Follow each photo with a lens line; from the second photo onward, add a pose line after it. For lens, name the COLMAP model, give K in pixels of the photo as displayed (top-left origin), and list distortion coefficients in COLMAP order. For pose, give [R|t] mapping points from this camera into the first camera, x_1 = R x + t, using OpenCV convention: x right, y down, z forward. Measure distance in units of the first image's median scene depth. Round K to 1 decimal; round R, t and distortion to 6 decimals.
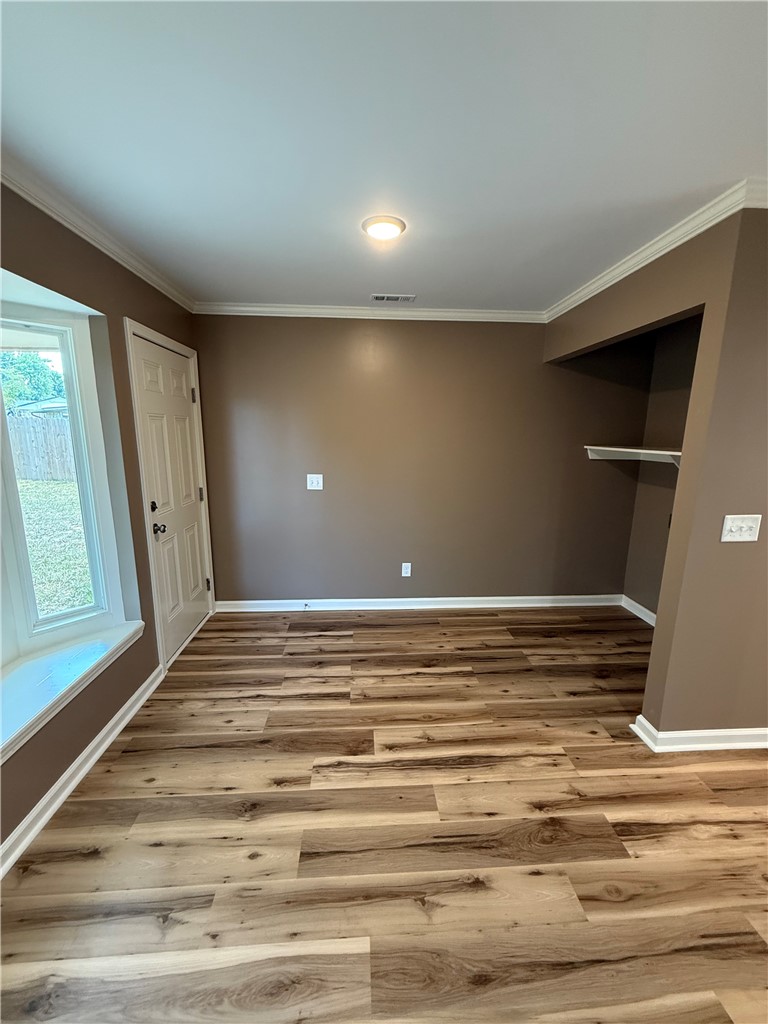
lens RADIAL K [[410.2, 0, 387.8], [0, 410.2, 526.3], [0, 0, 1]] dist [0.001449, 0.000541]
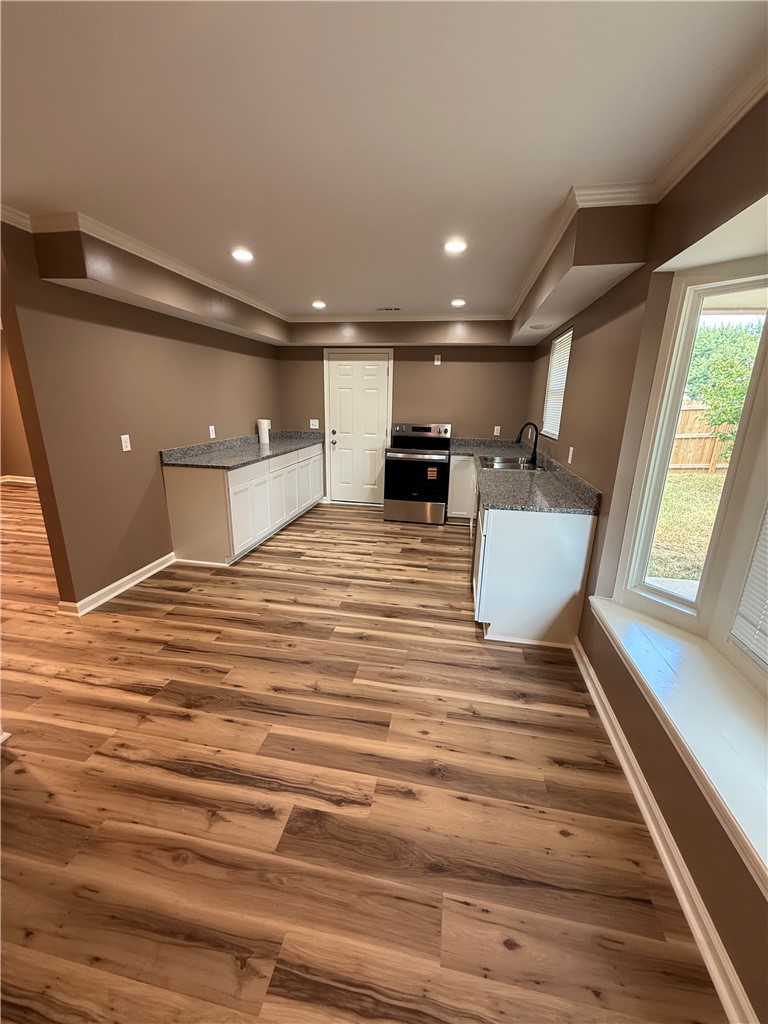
lens RADIAL K [[410.2, 0, 390.1], [0, 410.2, 512.7], [0, 0, 1]] dist [0.001449, 0.000541]
pose [[-0.972340, -0.092063, 0.214663, -0.356885], [0.021471, 0.879923, 0.474631, -0.334487], [-0.232583, 0.466112, -0.853607, 1.479789]]
